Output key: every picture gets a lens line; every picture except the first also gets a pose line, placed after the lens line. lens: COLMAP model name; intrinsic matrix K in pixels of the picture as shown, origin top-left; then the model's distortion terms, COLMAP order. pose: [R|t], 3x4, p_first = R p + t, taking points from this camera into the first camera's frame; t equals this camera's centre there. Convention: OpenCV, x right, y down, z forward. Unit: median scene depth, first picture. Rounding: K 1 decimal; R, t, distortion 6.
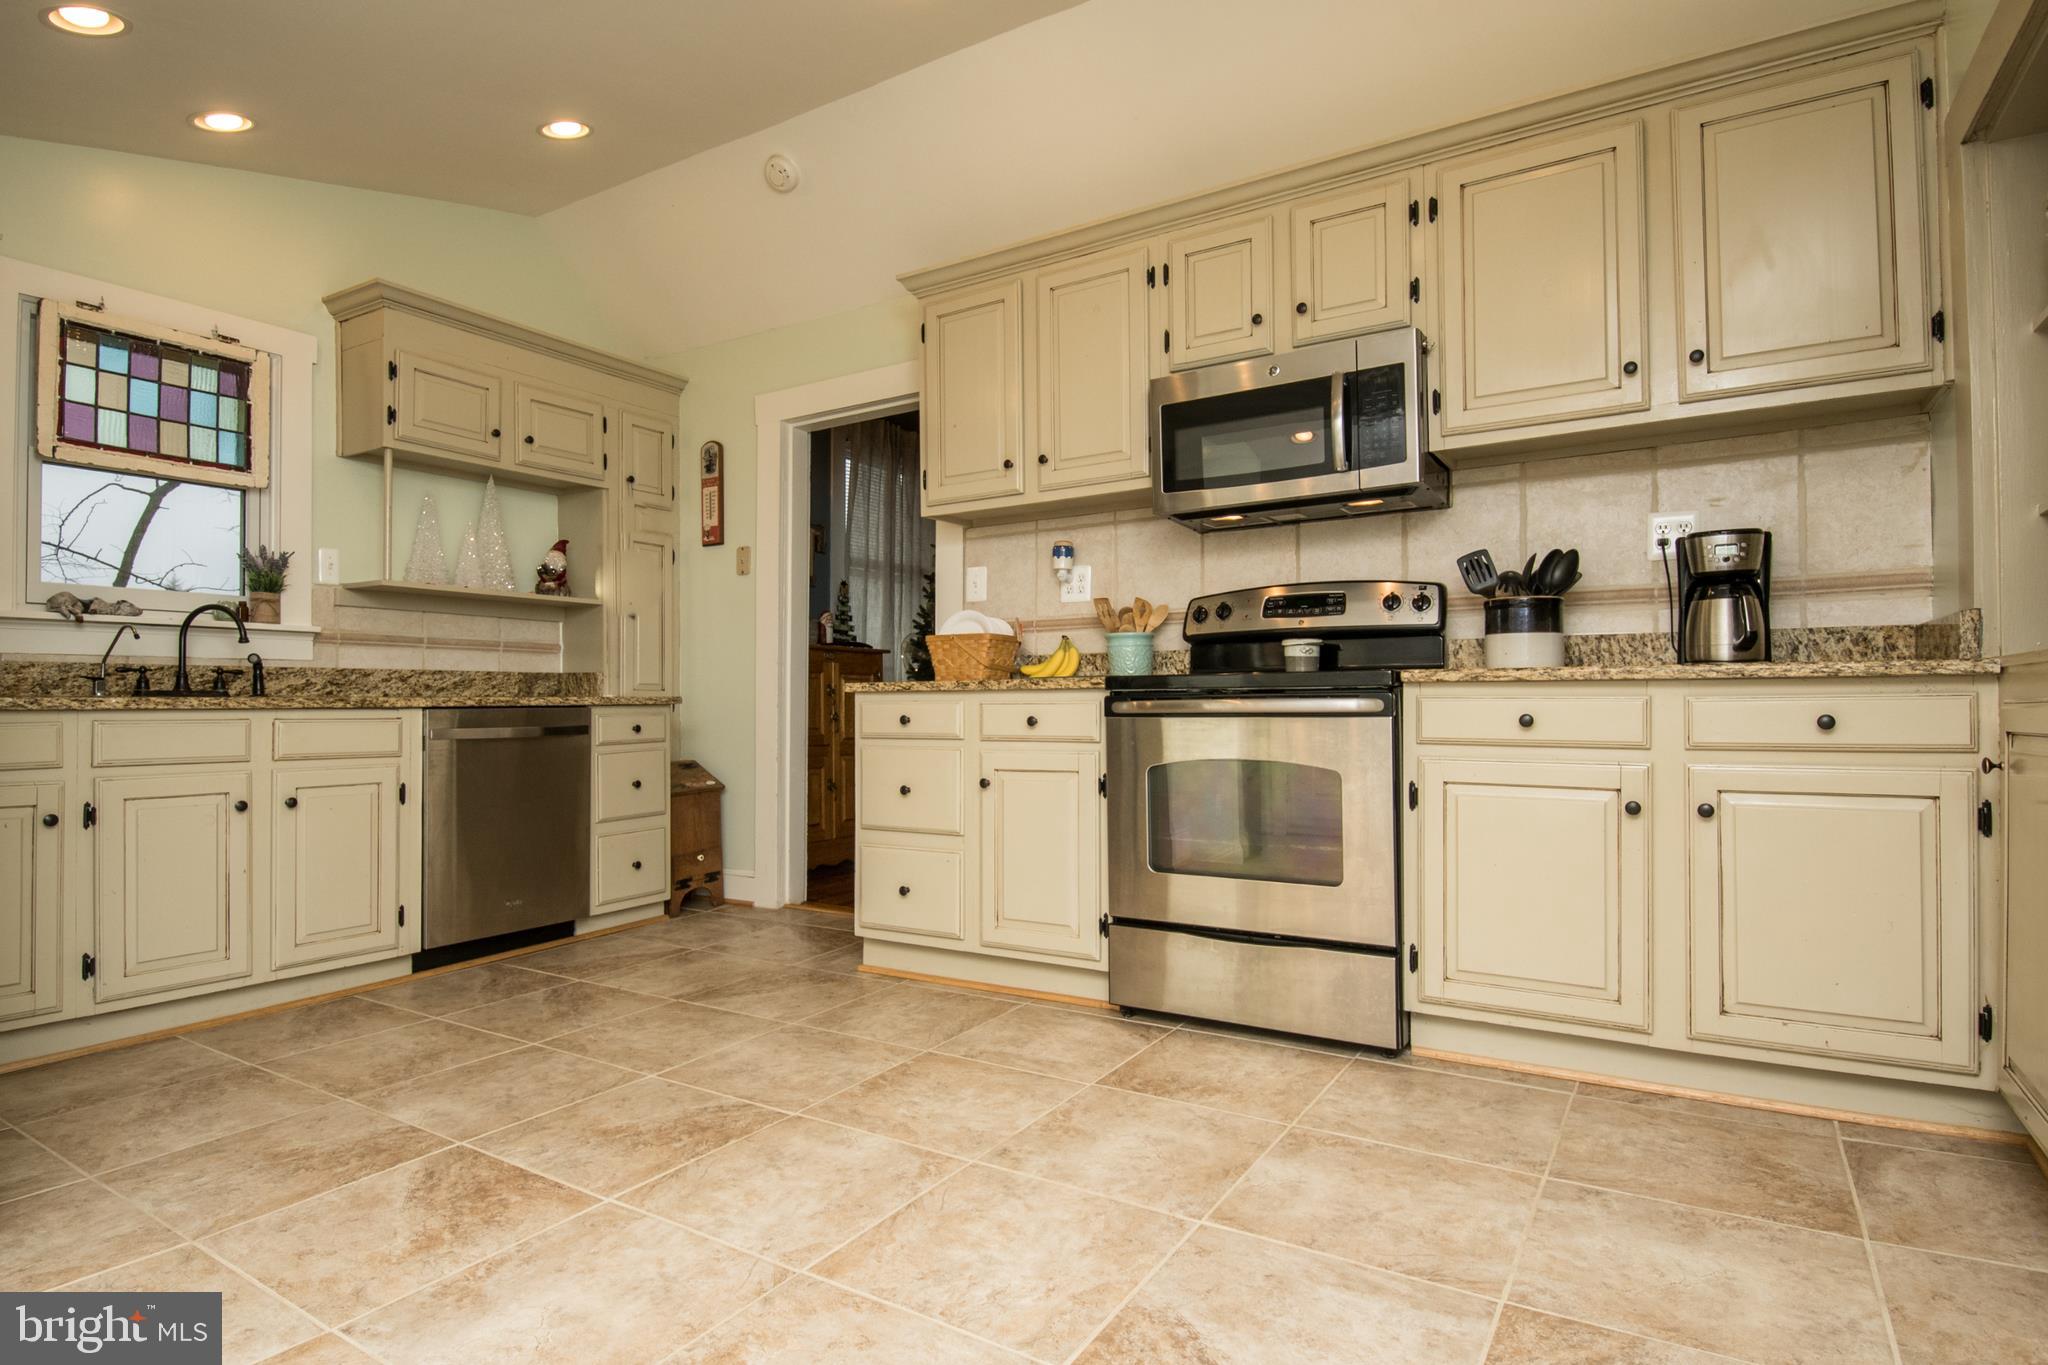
lens RADIAL K [[1066.0, 0, 1028.5], [0, 1066.0, 691.1], [0, 0, 1]] dist [0.012080, -0.018956]
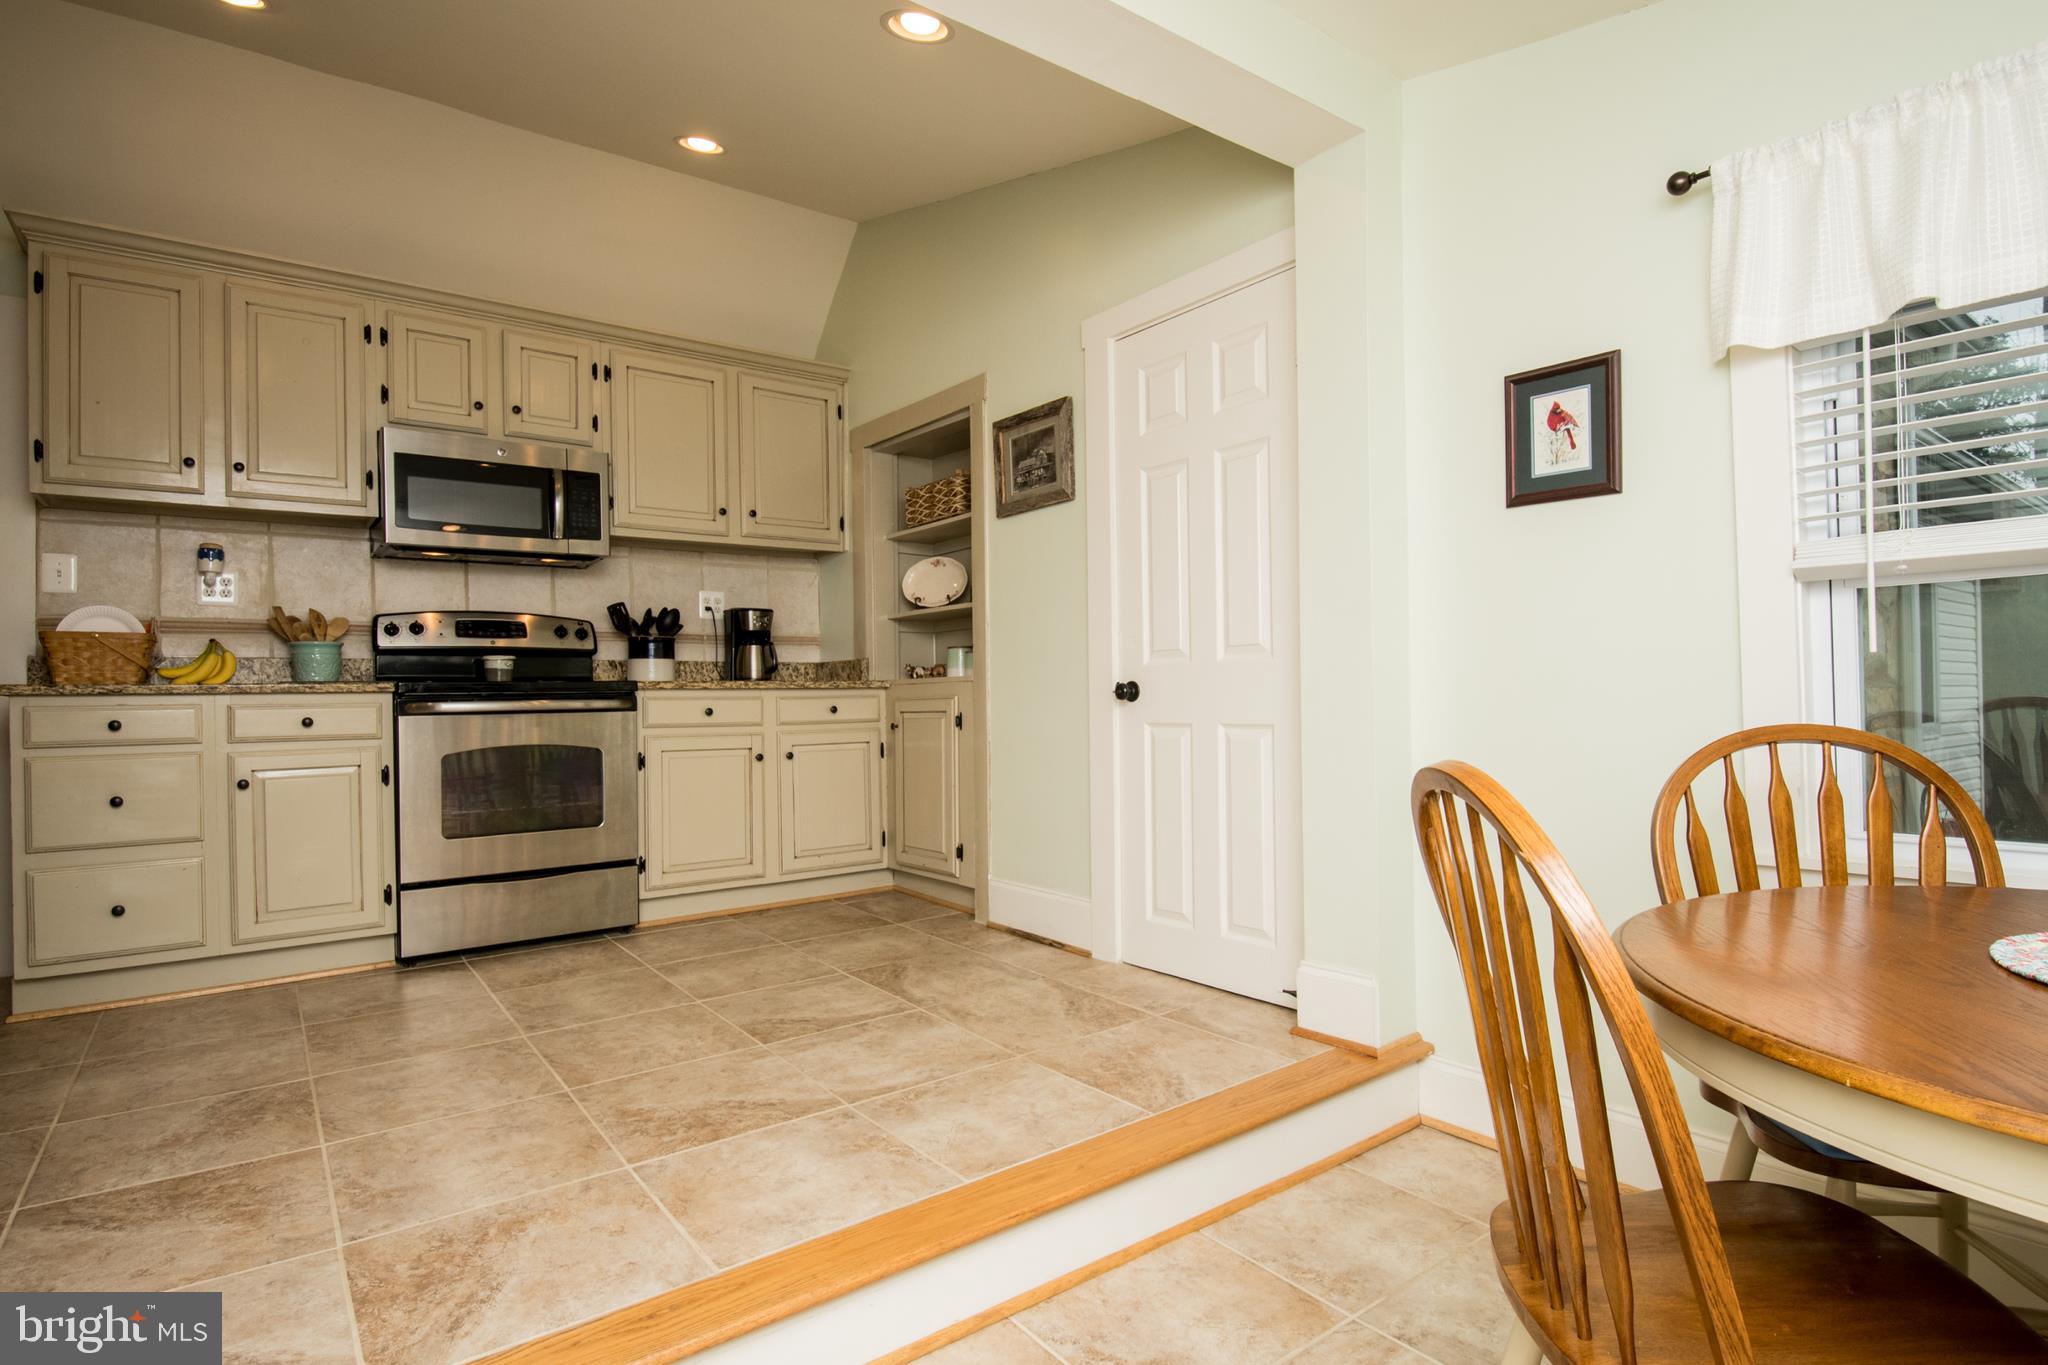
lens RADIAL K [[1003.3, 0, 1008.5], [0, 1003.3, 698.7], [0, 0, 1]] dist [0.002395, -0.016795]
pose [[0.361939, -0.000403, 0.932202, -0.771775], [0.003008, 0.999995, -0.000736, 0.008449], [-0.932197, 0.003070, 0.361938, -0.033211]]
